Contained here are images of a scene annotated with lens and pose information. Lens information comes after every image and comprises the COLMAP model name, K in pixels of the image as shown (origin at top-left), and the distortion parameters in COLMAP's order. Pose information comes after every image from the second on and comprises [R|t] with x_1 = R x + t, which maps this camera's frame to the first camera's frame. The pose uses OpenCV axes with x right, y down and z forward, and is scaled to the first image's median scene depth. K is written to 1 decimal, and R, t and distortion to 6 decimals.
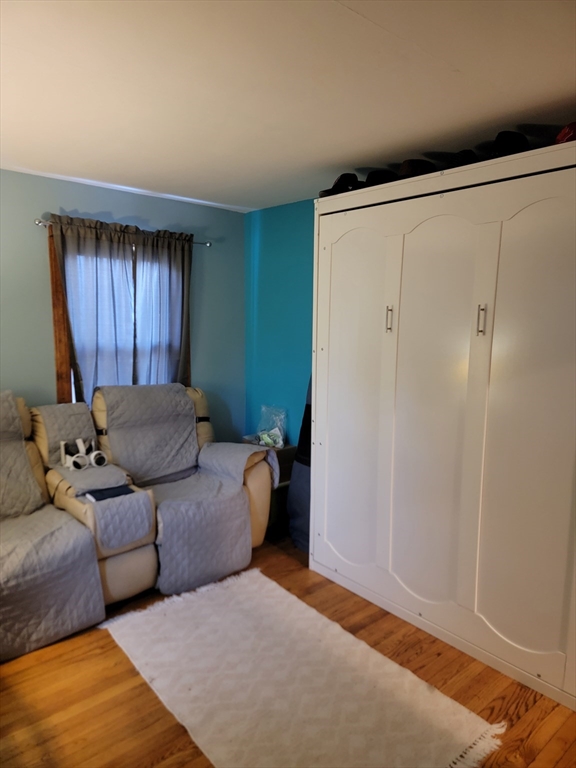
lens RADIAL K [[527.3, 0, 278.4], [0, 527.3, 386.7], [0, 0, 1]] dist [0.085636, -0.068837]
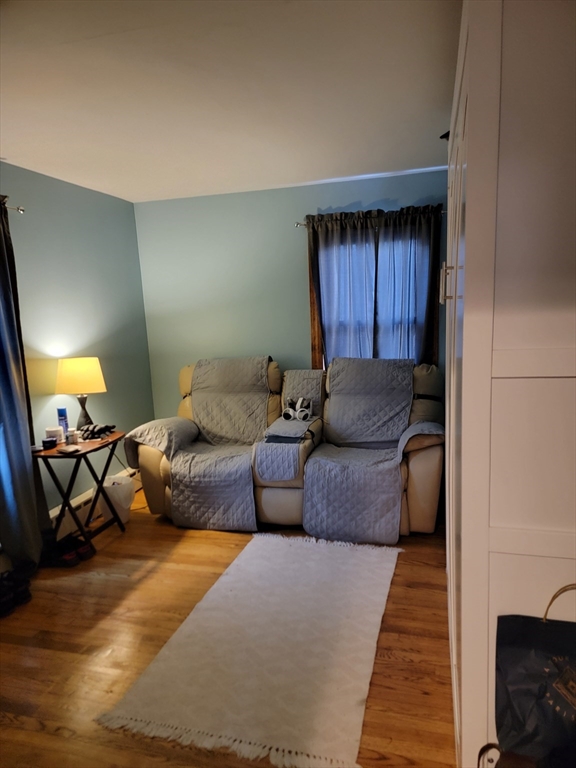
lens RADIAL K [[527.3, 0, 289.5], [0, 527.3, 402.1], [0, 0, 1]] dist [0.085636, -0.068837]
pose [[0.552905, 0.118897, -0.824718, 0.673747], [-0.063559, 0.992902, 0.100532, -0.015623], [0.830817, -0.003166, 0.556537, 0.302747]]
